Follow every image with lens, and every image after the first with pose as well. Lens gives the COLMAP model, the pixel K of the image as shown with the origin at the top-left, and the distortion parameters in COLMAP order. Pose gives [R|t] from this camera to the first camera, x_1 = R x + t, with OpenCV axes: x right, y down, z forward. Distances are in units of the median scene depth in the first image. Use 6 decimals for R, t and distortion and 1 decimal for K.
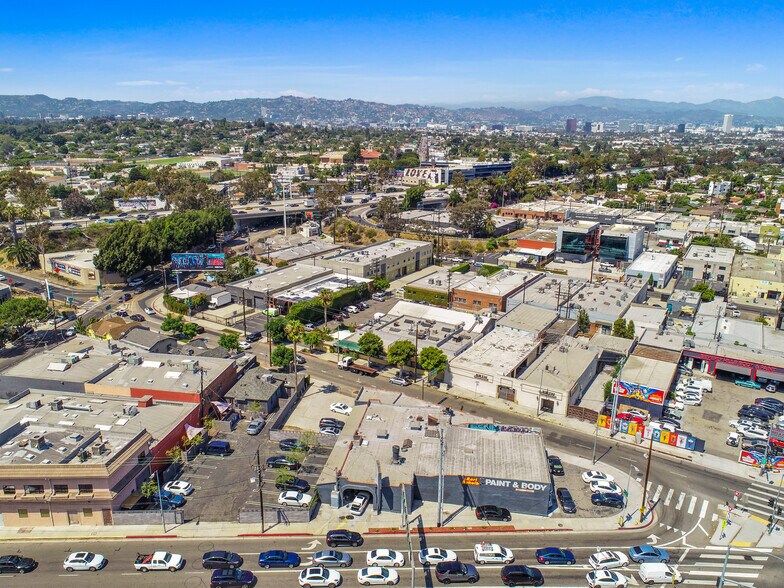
lens RADIAL K [[587.9, 0, 390.1], [0, 587.9, 291.9], [0, 0, 1]] dist [-0.003341, -0.001686]
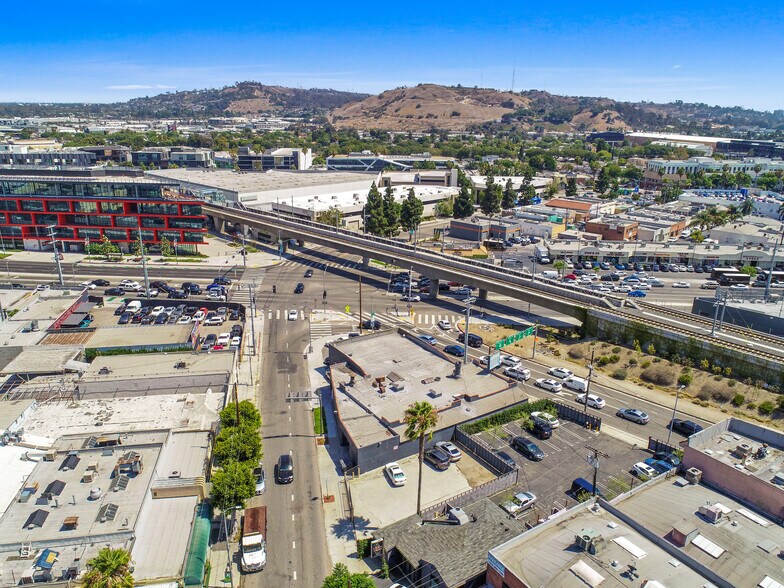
lens RADIAL K [[587.9, 0, 390.1], [0, 587.9, 291.9], [0, 0, 1]] dist [-0.003341, -0.001686]
pose [[-0.668797, -0.245239, 0.701832, -0.466295], [0.181445, 0.861637, 0.473983, -0.289095], [-0.720964, 0.444342, -0.531763, 1.157724]]
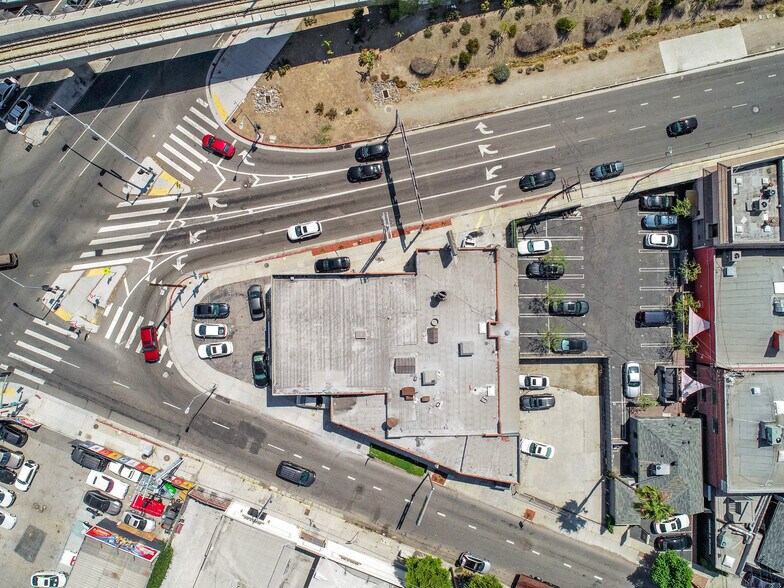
lens RADIAL K [[587.9, 0, 390.1], [0, 587.9, 291.9], [0, 0, 1]] dist [-0.003341, -0.001686]
pose [[-0.985445, 0.166671, -0.033447, 0.080593], [-0.074241, -0.244960, 0.966686, -0.401888], [0.152926, 0.955100, 0.253769, 0.542948]]
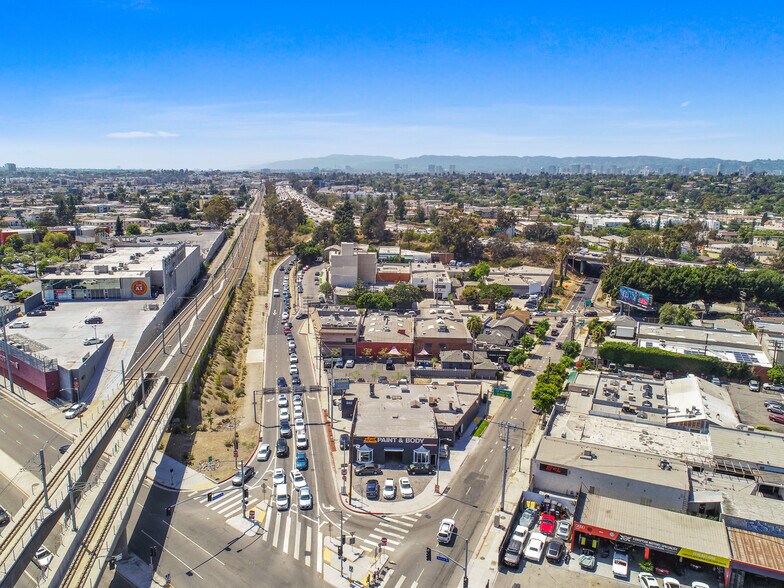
lens RADIAL K [[585.3, 0, 390.1], [0, 585.3, 295.8], [0, 0, 1]] dist [-0.002816, -0.003028]
pose [[0.140060, 0.191524, -0.971443, 0.977371], [-0.287968, 0.946583, 0.145105, -0.116969], [0.947343, 0.259421, 0.187731, 0.507850]]
